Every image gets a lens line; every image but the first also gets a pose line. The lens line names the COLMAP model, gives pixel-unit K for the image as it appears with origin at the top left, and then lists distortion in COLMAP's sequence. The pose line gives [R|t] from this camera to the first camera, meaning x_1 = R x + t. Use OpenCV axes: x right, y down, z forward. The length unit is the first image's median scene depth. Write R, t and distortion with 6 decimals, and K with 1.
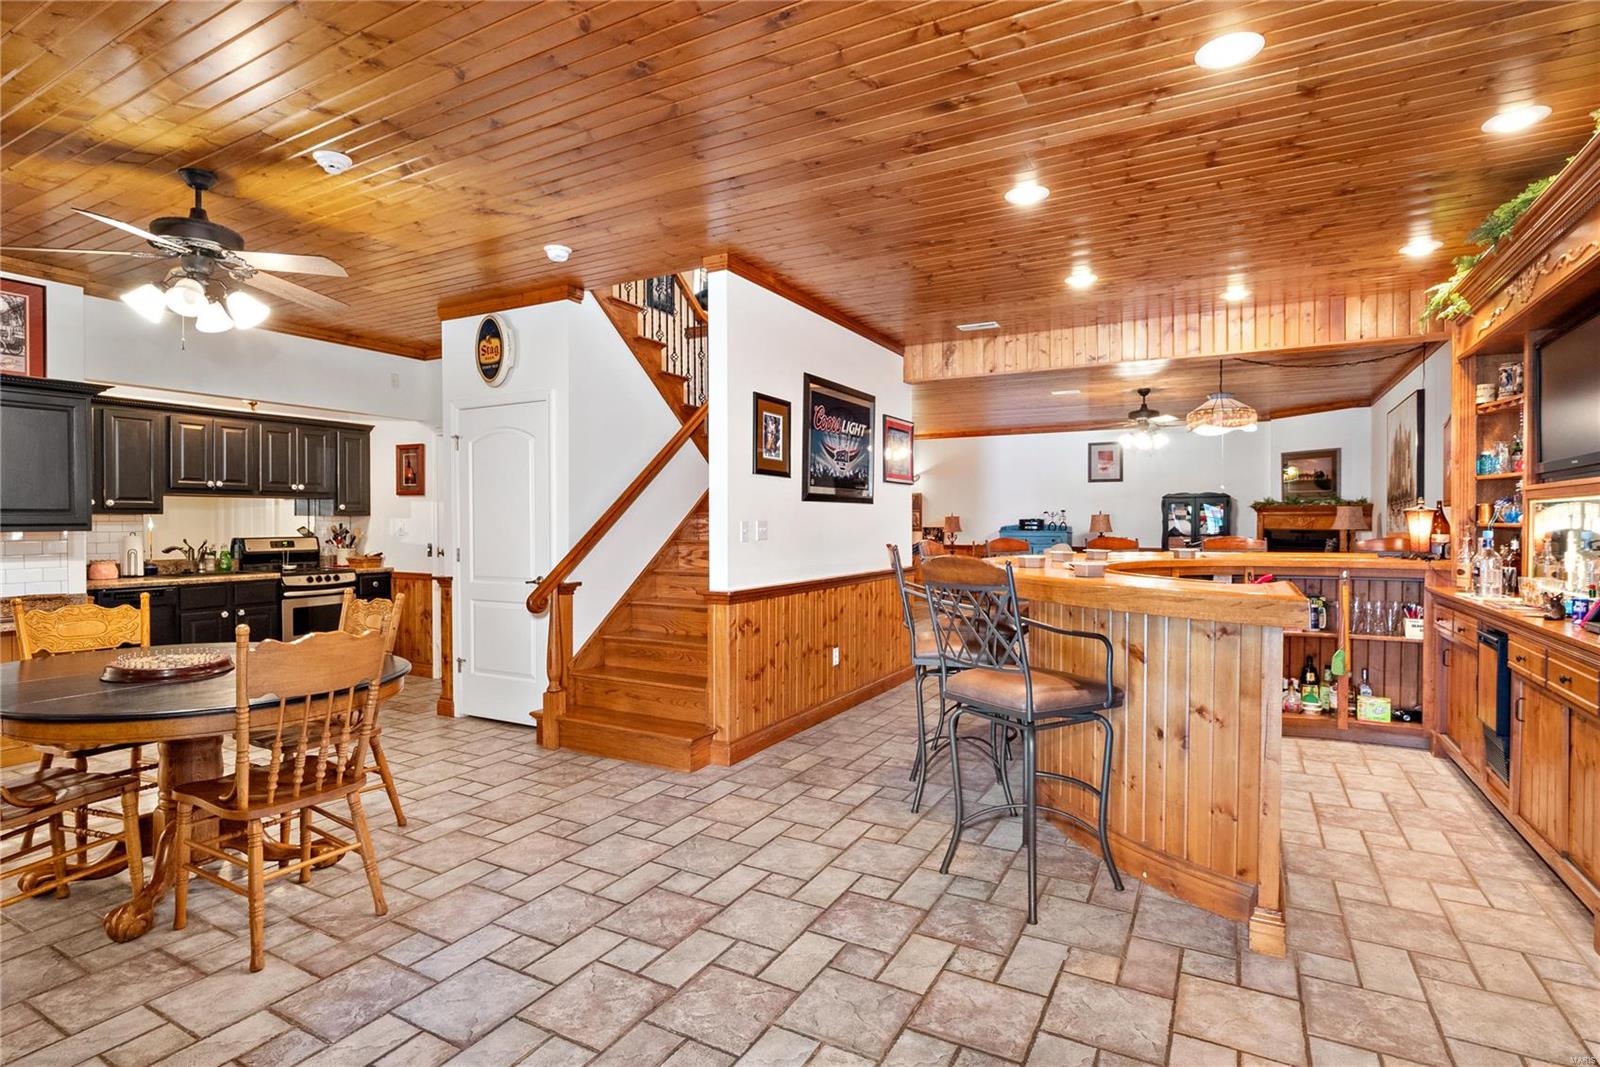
lens RADIAL K [[797.0, 0, 797.9], [0, 797.0, 529.2], [0, 0, 1]] dist [-0.003242, -0.000529]
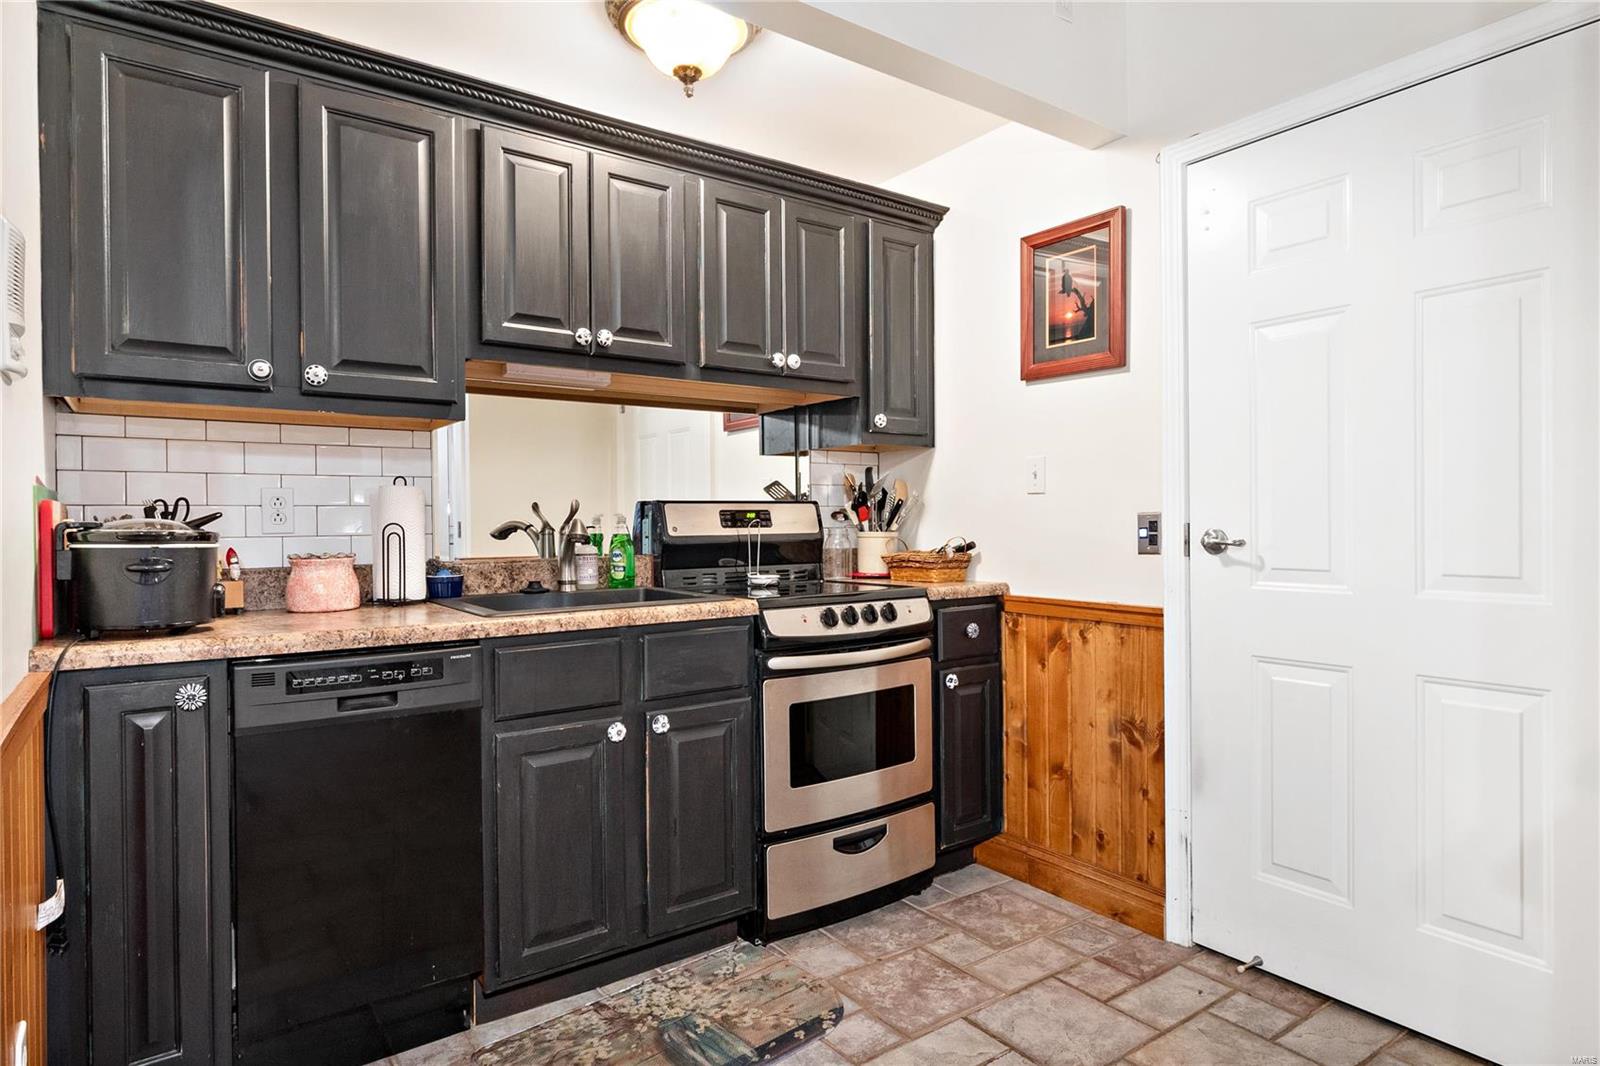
lens RADIAL K [[907.9, 0, 803.3], [0, 907.9, 528.9], [0, 0, 1]] dist [0.001718, 0.000136]
pose [[0.904598, -0.004138, -0.426246, -0.444953], [0.003879, 0.999991, -0.001476, 0.025014], [0.426248, -0.000318, 0.904606, 0.627904]]
